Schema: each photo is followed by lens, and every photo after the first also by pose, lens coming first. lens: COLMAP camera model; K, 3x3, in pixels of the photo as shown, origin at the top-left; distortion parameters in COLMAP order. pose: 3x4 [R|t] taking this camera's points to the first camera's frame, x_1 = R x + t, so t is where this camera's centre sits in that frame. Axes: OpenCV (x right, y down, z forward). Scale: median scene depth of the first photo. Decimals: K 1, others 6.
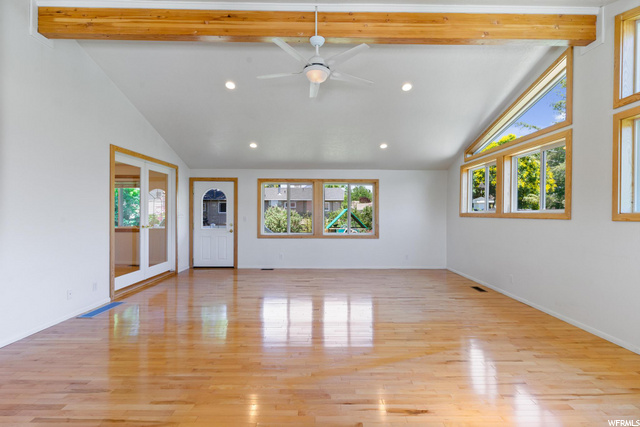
lens RADIAL K [[301.7, 0, 322.1], [0, 301.7, 214.2], [0, 0, 1]] dist [0.002133, -0.000366]
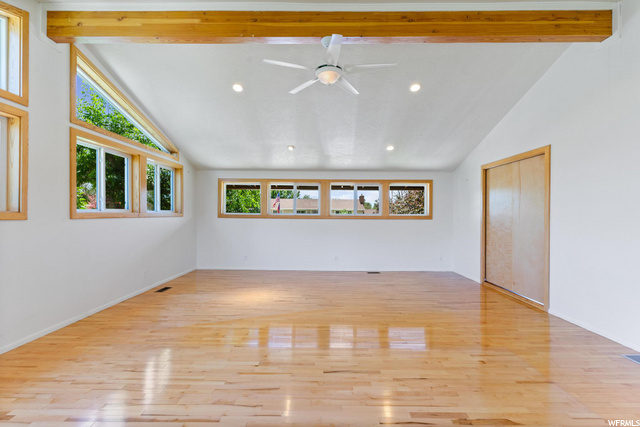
lens RADIAL K [[301.7, 0, 320.6], [0, 301.7, 213.8], [0, 0, 1]] dist [0.002133, -0.000366]
pose [[-0.999895, -0.010764, 0.009703, -0.003061], [-0.010737, 0.999938, 0.002814, -0.005396], [-0.009733, 0.002709, -0.999949, 1.038964]]
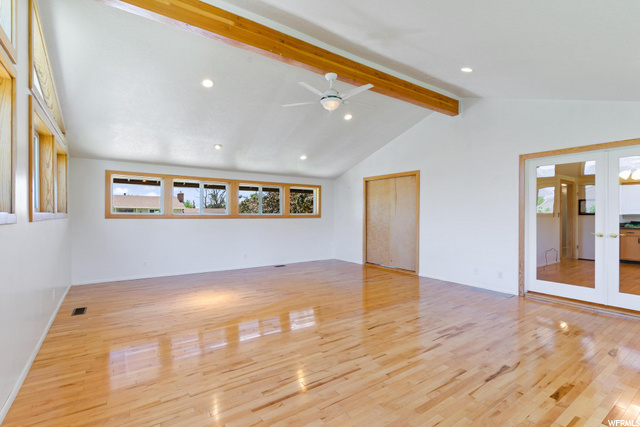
lens RADIAL K [[301.7, 0, 320.3], [0, 301.7, 213.9], [0, 0, 1]] dist [0.002133, -0.000366]
pose [[-0.820636, -0.008026, -0.571395, 0.377202], [-0.009809, 0.999952, 0.000043, -0.004035], [0.571368, 0.005640, -0.820675, 1.040041]]
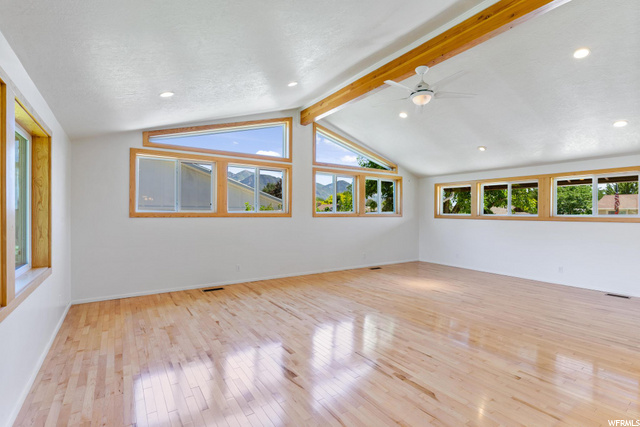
lens RADIAL K [[301.7, 0, 321.8], [0, 301.7, 214.5], [0, 0, 1]] dist [0.002133, -0.000366]
pose [[-0.555560, -0.010570, 0.831409, -0.409881], [-0.006339, 0.999944, 0.008477, -0.007333], [-0.831452, -0.000561, -0.555596, 1.033167]]
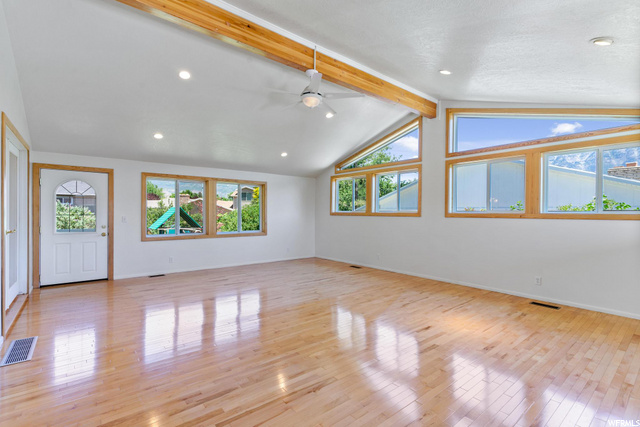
lens RADIAL K [[301.7, 0, 321.4], [0, 301.7, 214.3], [0, 0, 1]] dist [0.002133, -0.000366]
pose [[0.779852, -0.003925, 0.625951, -0.393814], [0.000283, 0.999982, 0.005917, -0.003392], [-0.625964, -0.004437, 0.779840, 0.008876]]
